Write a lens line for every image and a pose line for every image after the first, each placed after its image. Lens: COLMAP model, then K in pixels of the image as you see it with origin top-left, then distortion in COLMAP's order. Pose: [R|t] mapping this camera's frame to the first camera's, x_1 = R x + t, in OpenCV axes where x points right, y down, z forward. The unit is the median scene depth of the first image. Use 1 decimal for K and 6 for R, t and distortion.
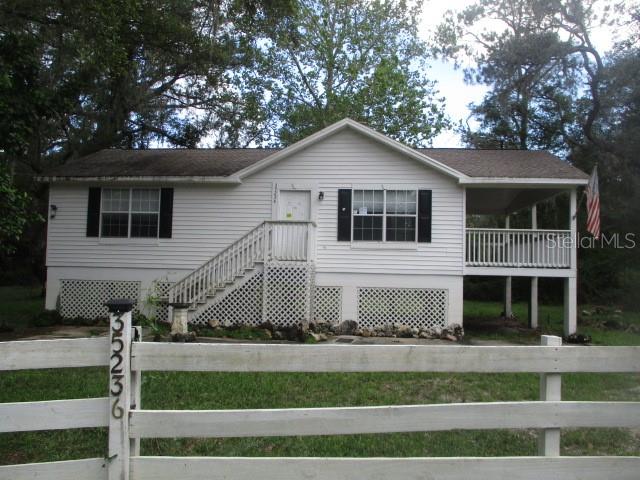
lens RADIAL K [[522.9, 0, 320.0], [0, 522.9, 240.0], [0, 0, 1]] dist [-0.025565, -0.001298]
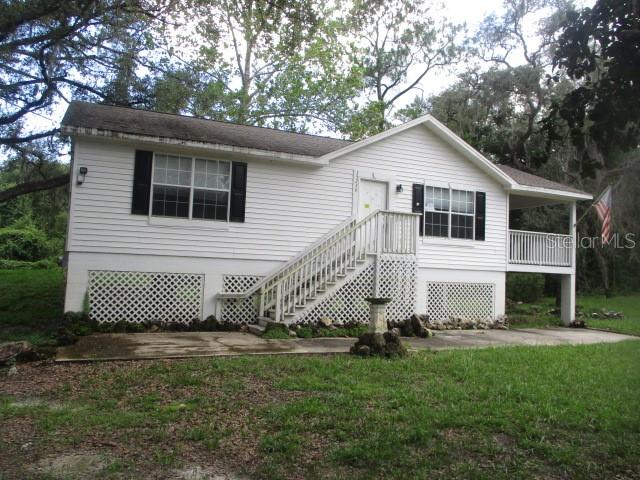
lens RADIAL K [[522.9, 0, 320.0], [0, 522.9, 240.0], [0, 0, 1]] dist [-0.025565, -0.001298]
pose [[0.873914, 0.042229, 0.484242, -0.606108], [-0.047956, 0.998849, -0.000561, 0.019854], [-0.483708, -0.022732, 0.874934, 0.212057]]
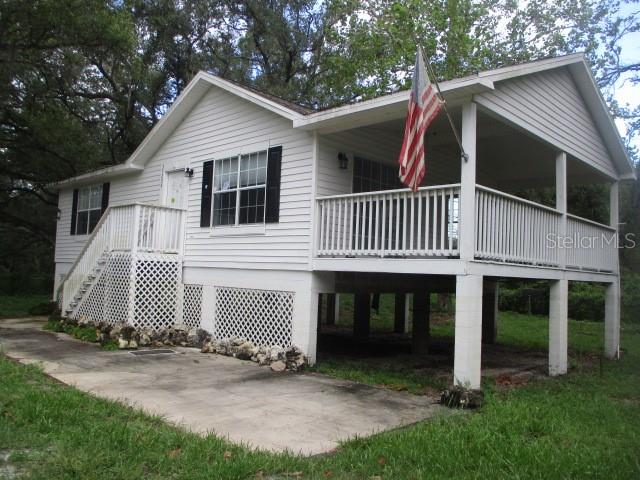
lens RADIAL K [[522.9, 0, 320.0], [0, 522.9, 240.0], [0, 0, 1]] dist [-0.025565, -0.001298]
pose [[0.784739, -0.032501, -0.618974, 0.665840], [0.022160, 0.999457, -0.024385, 0.044288], [0.619430, 0.005420, 0.785033, 0.494669]]
